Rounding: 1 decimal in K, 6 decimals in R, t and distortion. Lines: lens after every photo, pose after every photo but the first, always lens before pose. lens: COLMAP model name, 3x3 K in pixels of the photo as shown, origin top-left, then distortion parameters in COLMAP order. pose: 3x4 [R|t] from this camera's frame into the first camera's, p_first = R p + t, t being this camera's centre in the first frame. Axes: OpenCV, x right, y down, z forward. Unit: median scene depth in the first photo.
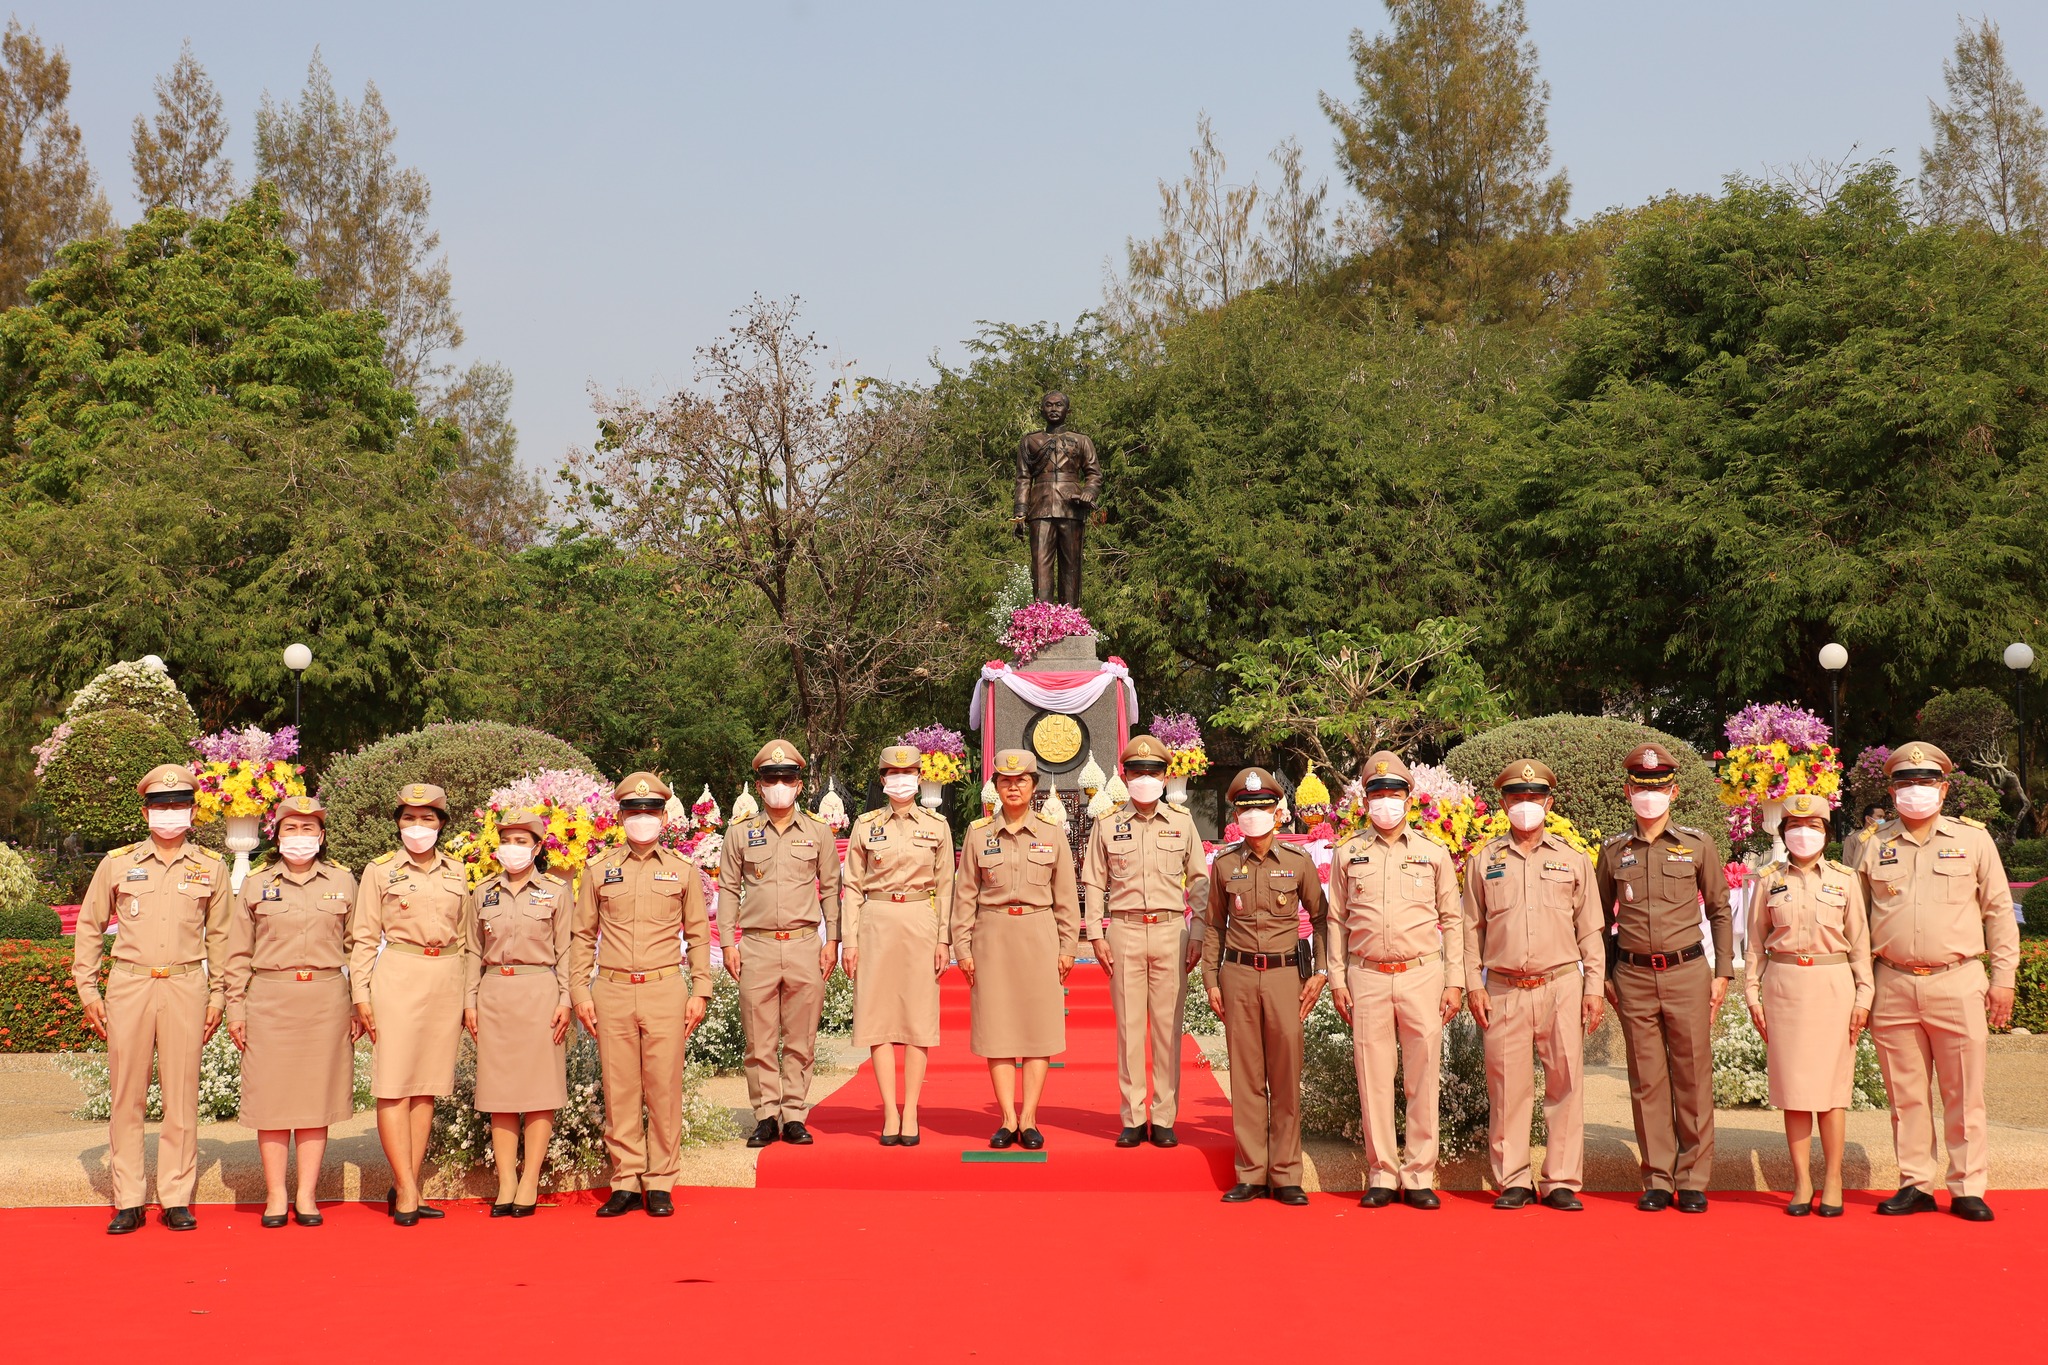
lens RADIAL K [[1795.6, 0, 1013.4], [0, 1795.6, 789.9], [0, 0, 1]] dist [0.028580, 0.001393]
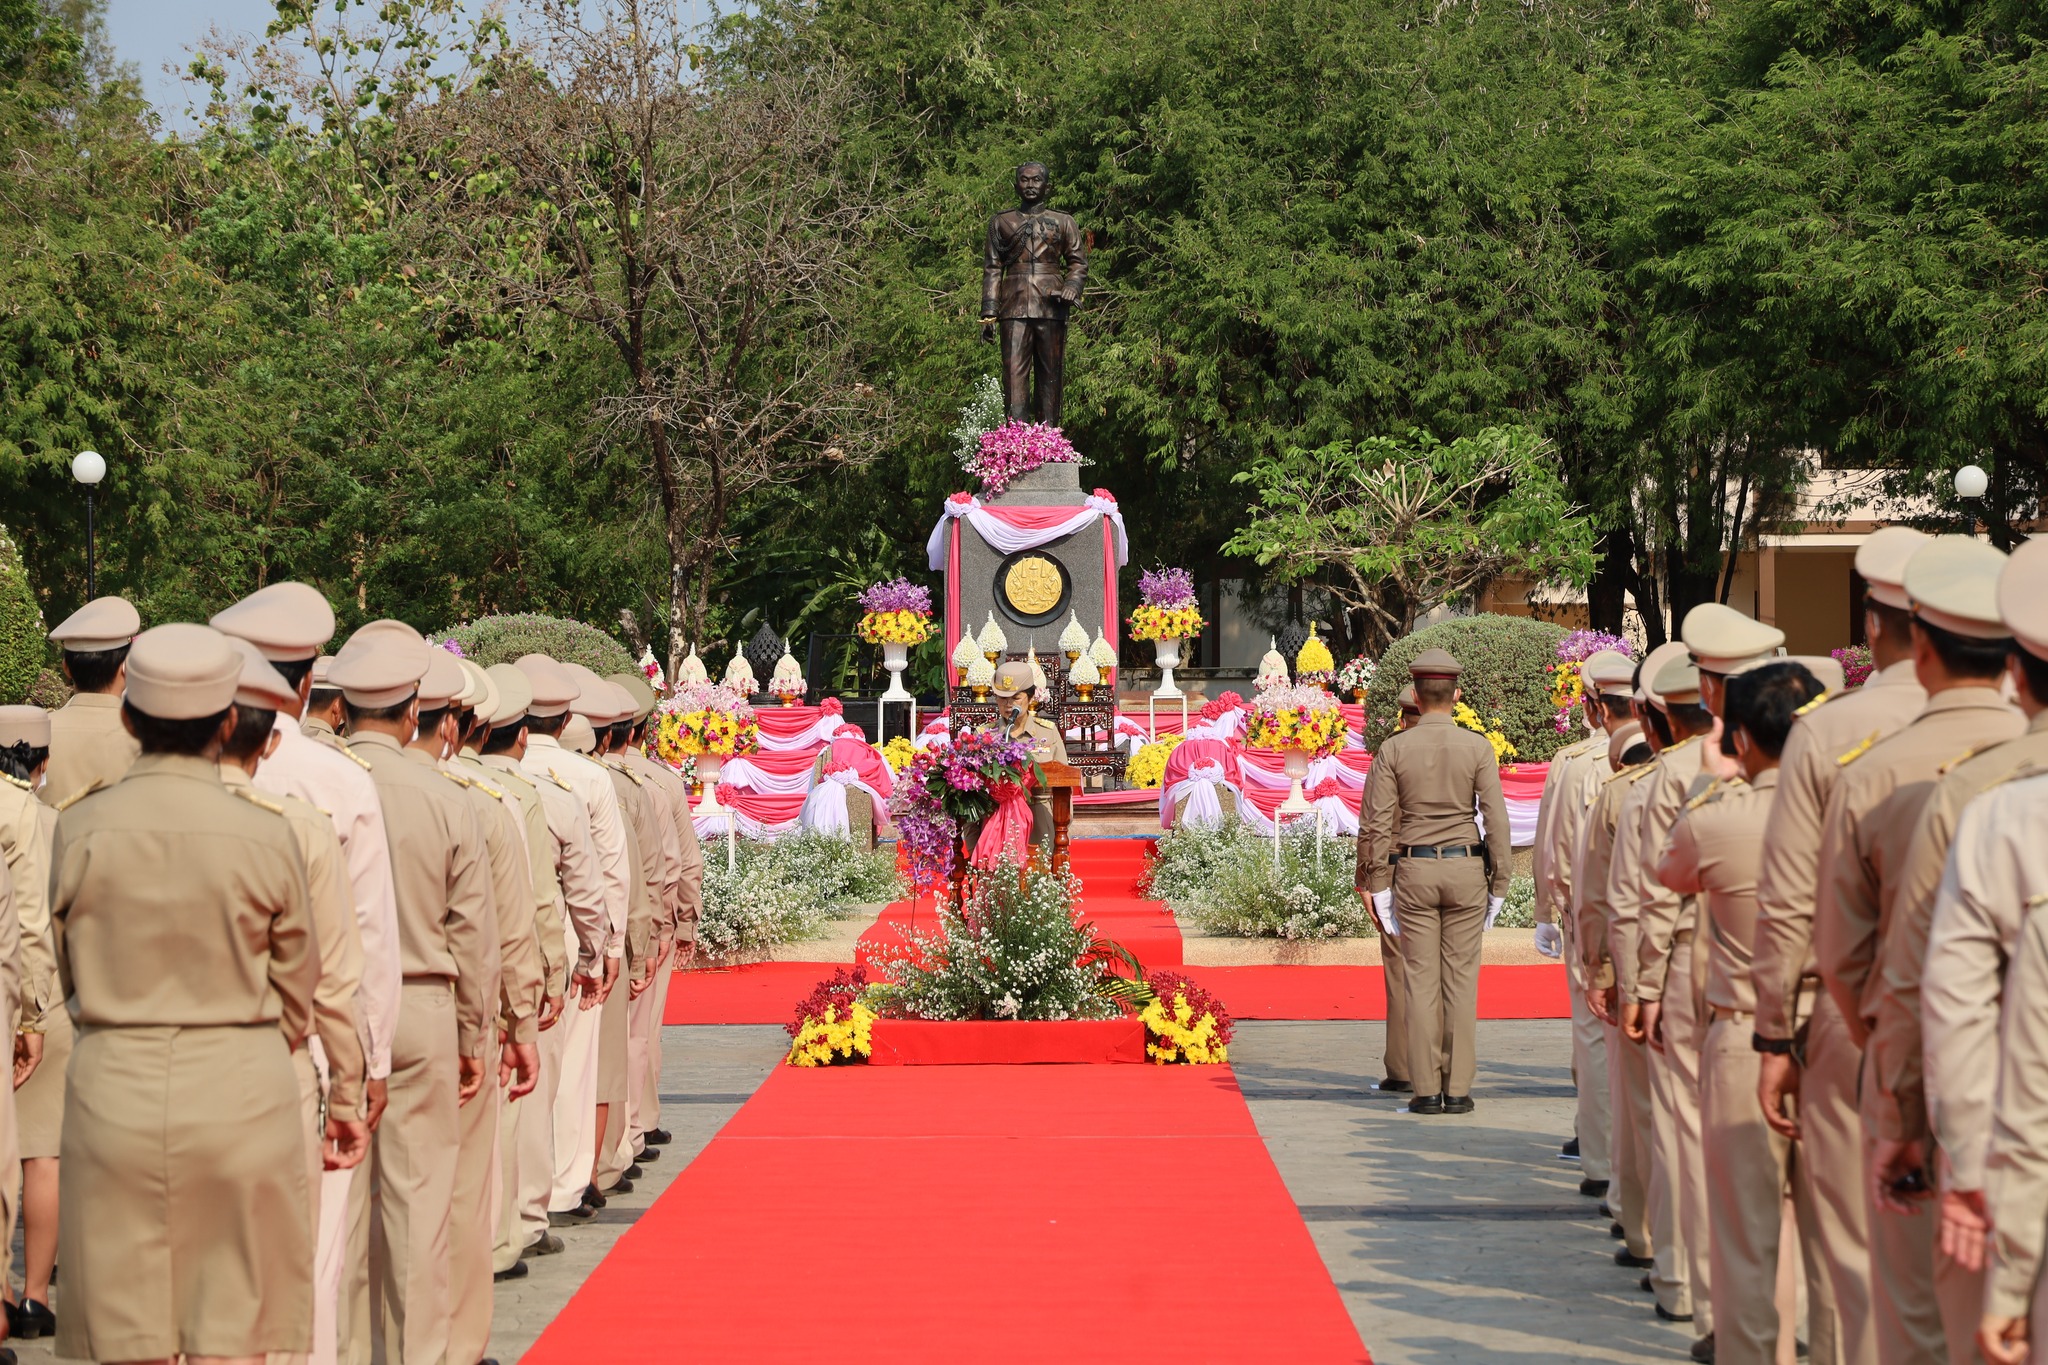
lens RADIAL K [[4867.1, 0, 1024.0], [0, 4867.1, 682.5], [0, 0, 1]] dist [0.022851, 0.901991]
pose [[0.999263, 0.004796, 0.038075, -0.051434], [-0.006494, 0.998983, 0.044618, -0.064911], [-0.037822, -0.044832, 0.998278, -0.996422]]
